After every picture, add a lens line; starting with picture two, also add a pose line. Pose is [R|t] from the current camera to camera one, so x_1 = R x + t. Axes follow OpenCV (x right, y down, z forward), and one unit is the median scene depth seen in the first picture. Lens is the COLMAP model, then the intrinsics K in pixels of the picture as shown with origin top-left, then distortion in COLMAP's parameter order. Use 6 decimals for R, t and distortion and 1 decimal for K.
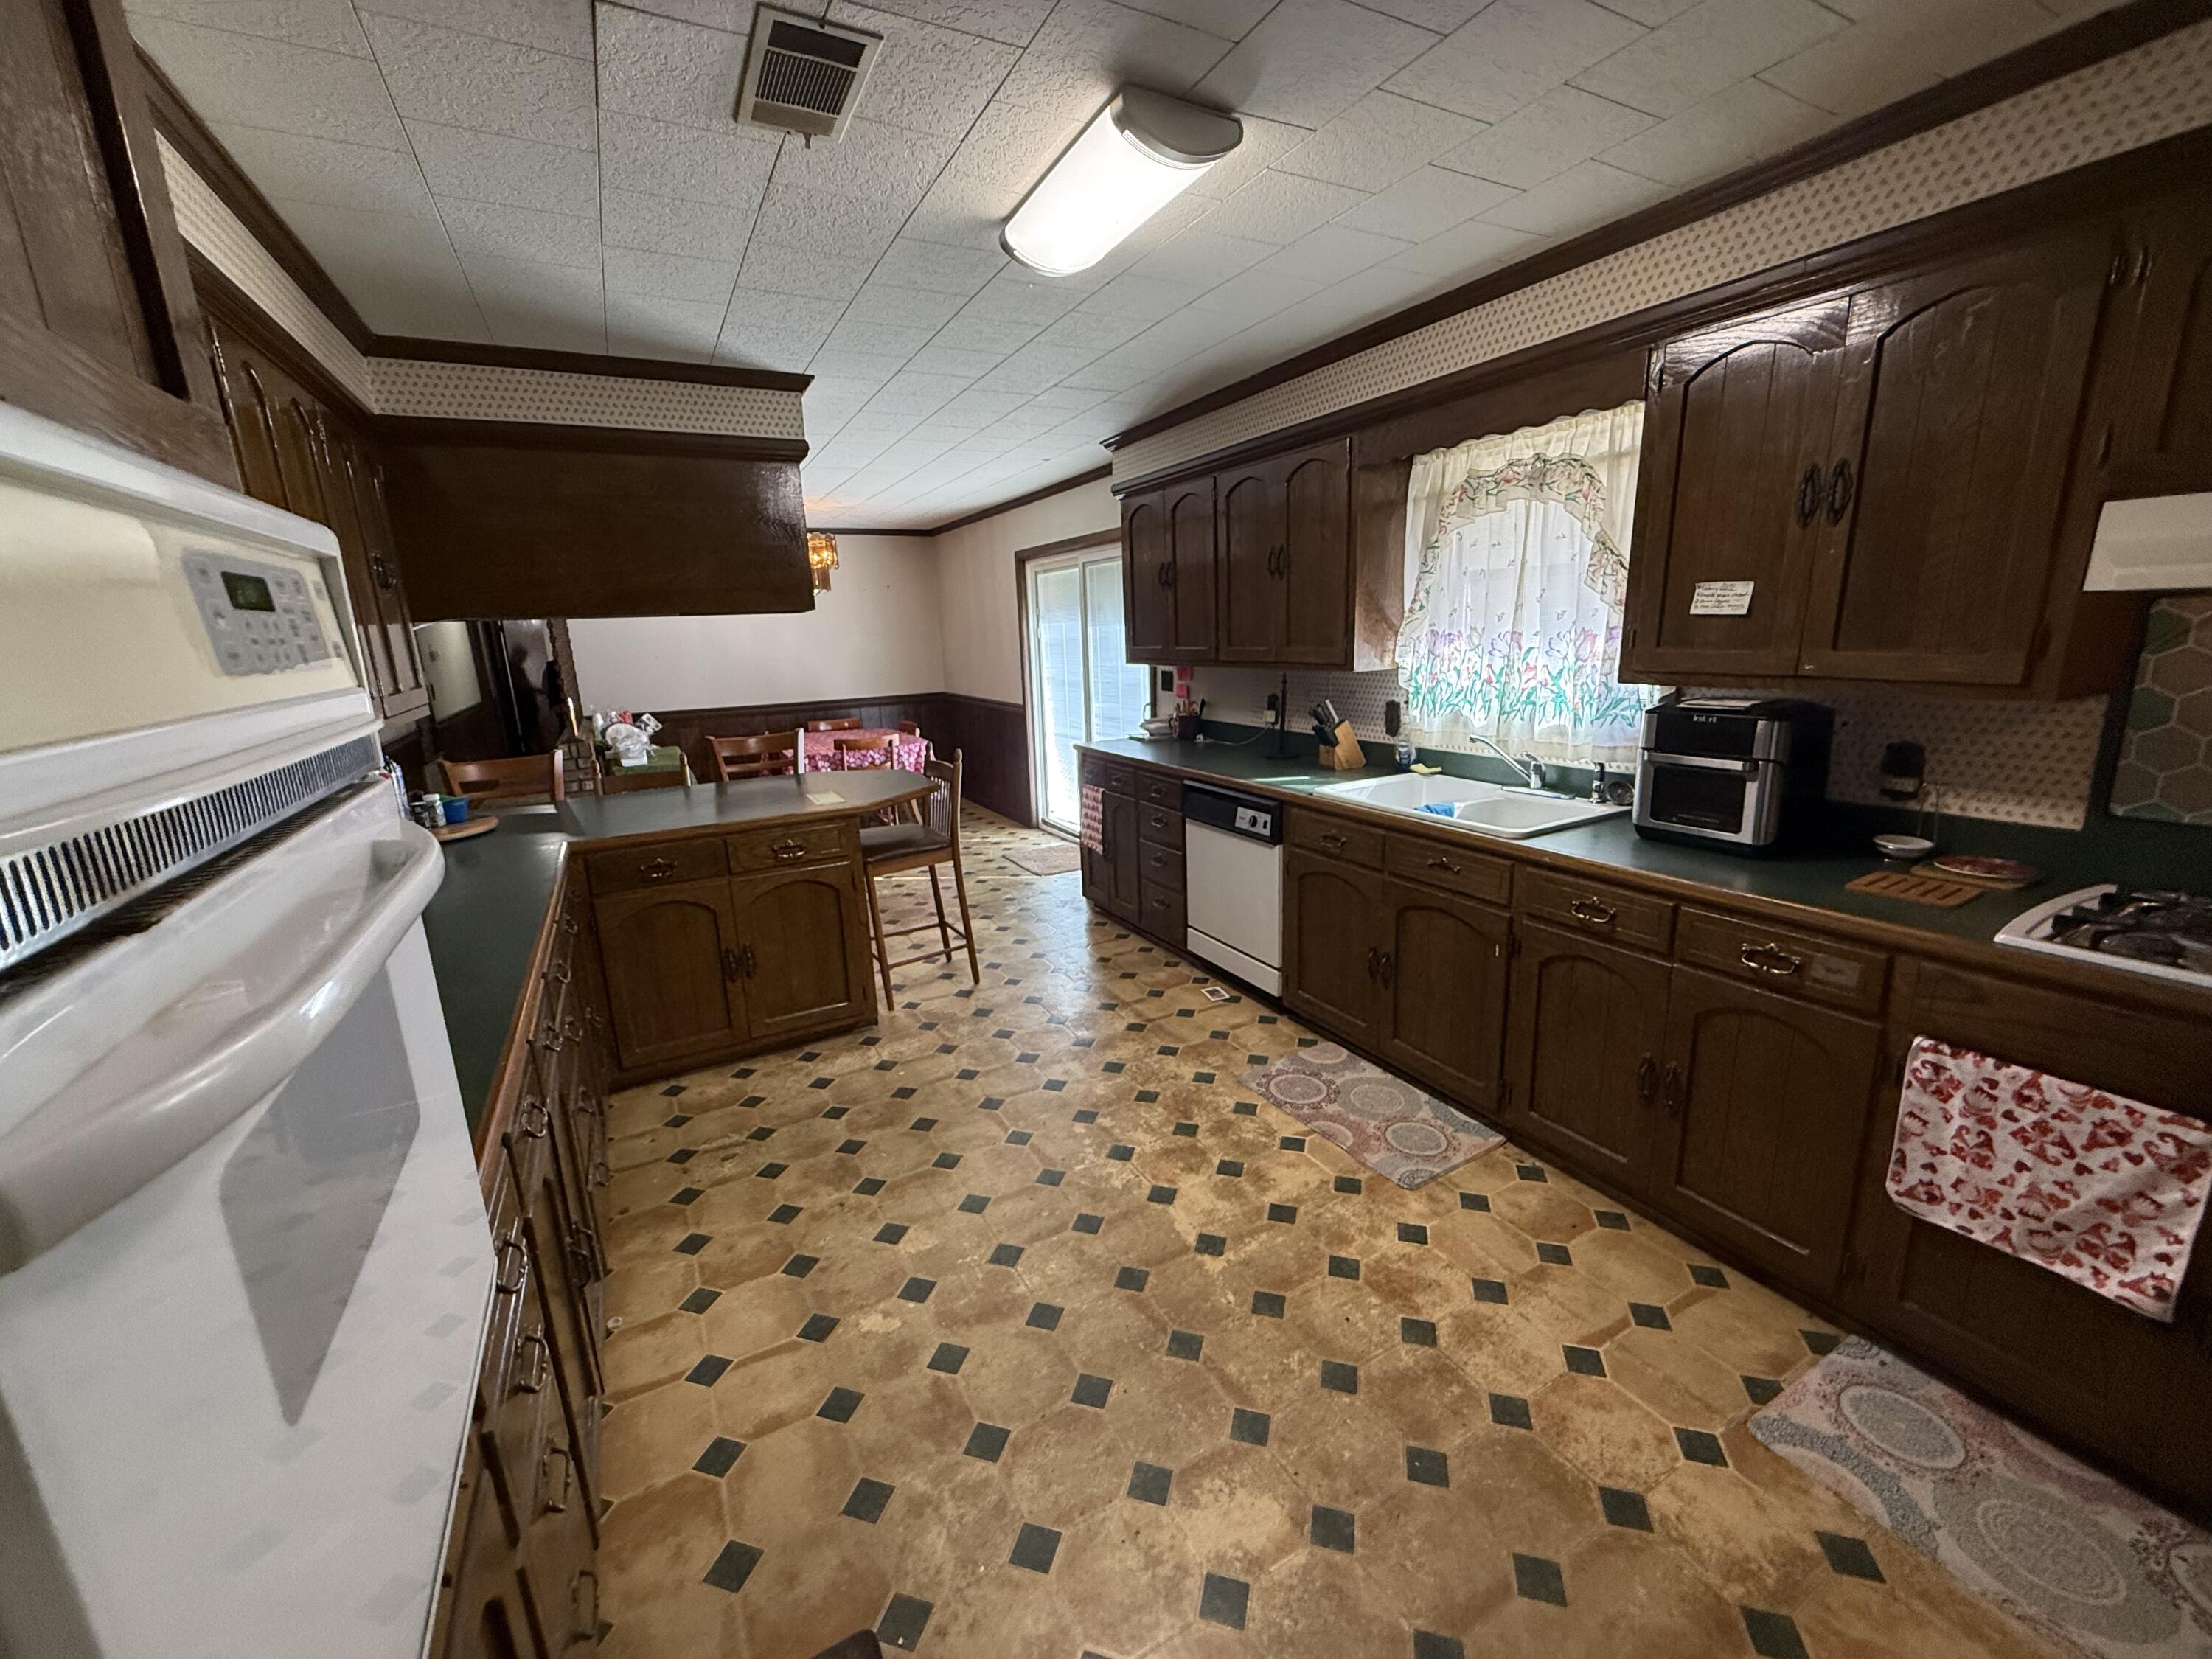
lens RADIAL K [[878.8, 0, 1100.9], [0, 878.8, 827.0], [0, 0, 1]] dist [0.000621, 0.000031]
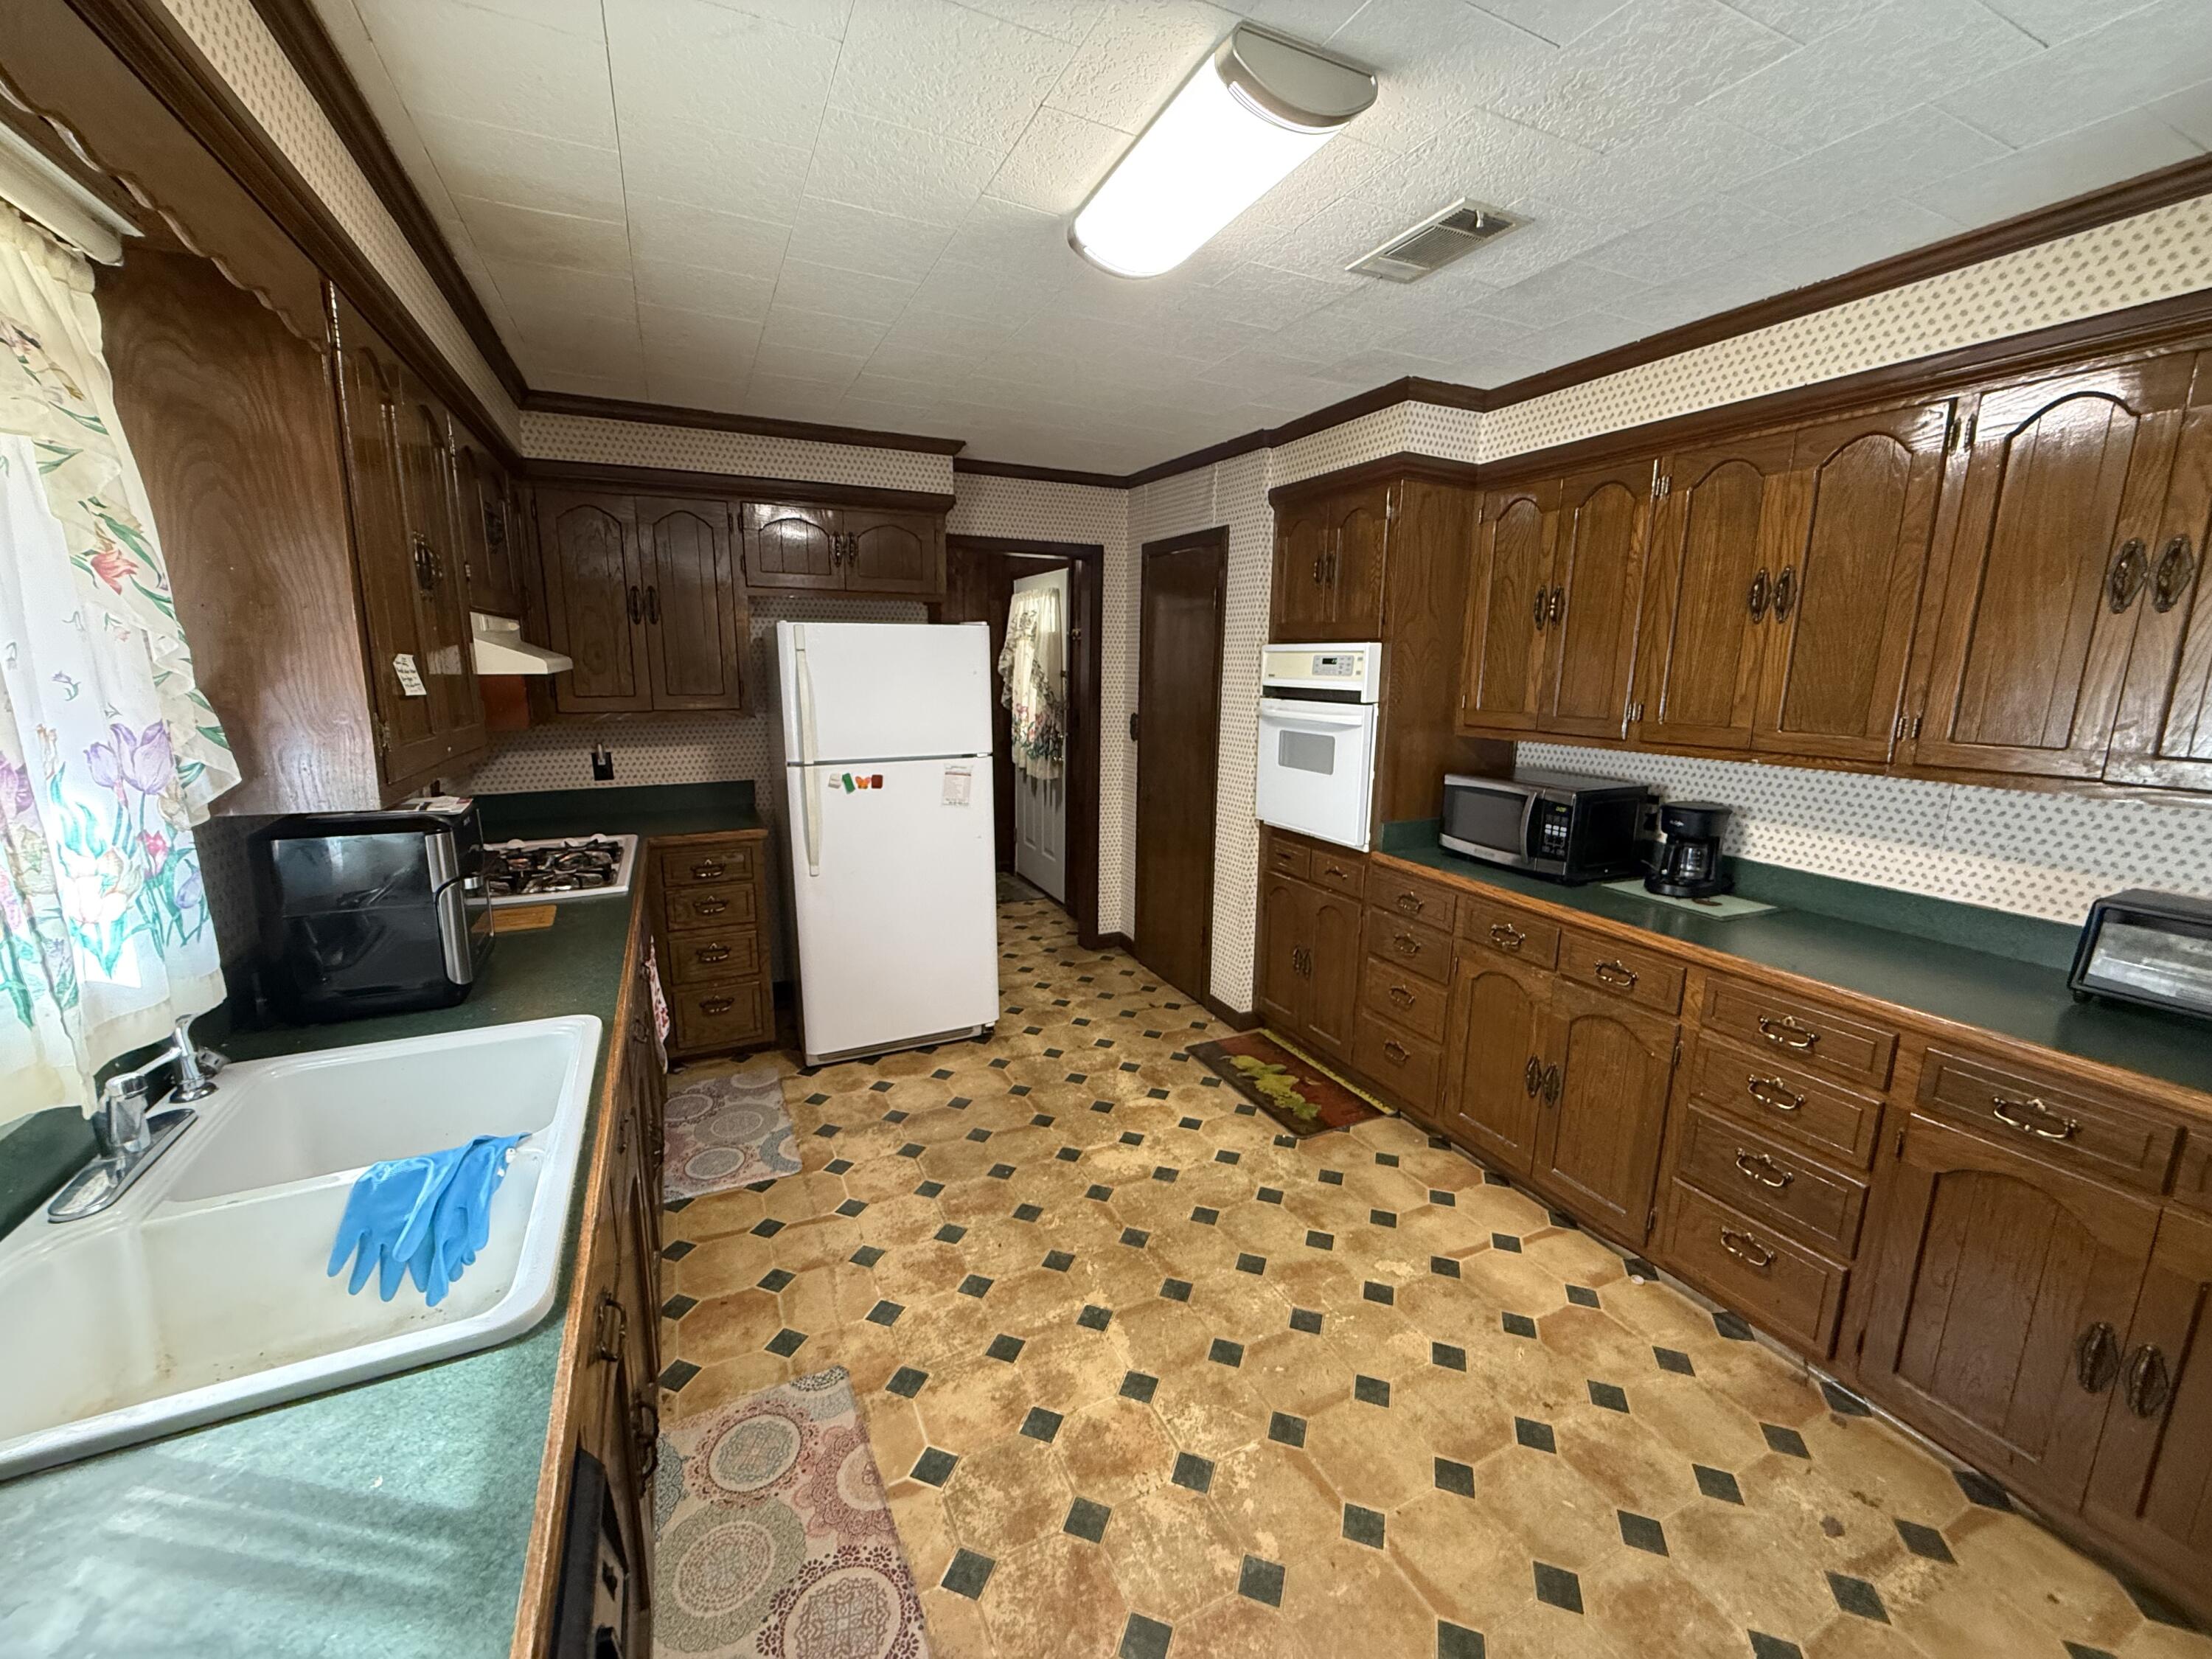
lens RADIAL K [[878.8, 0, 1106.7], [0, 878.8, 825.2], [0, 0, 1]] dist [0.000621, 0.000031]
pose [[-0.998664, 0.020026, 0.047642, 0.056693], [0.037583, 0.914198, 0.403520, -0.418503], [-0.035473, 0.404772, -0.913729, 1.696816]]
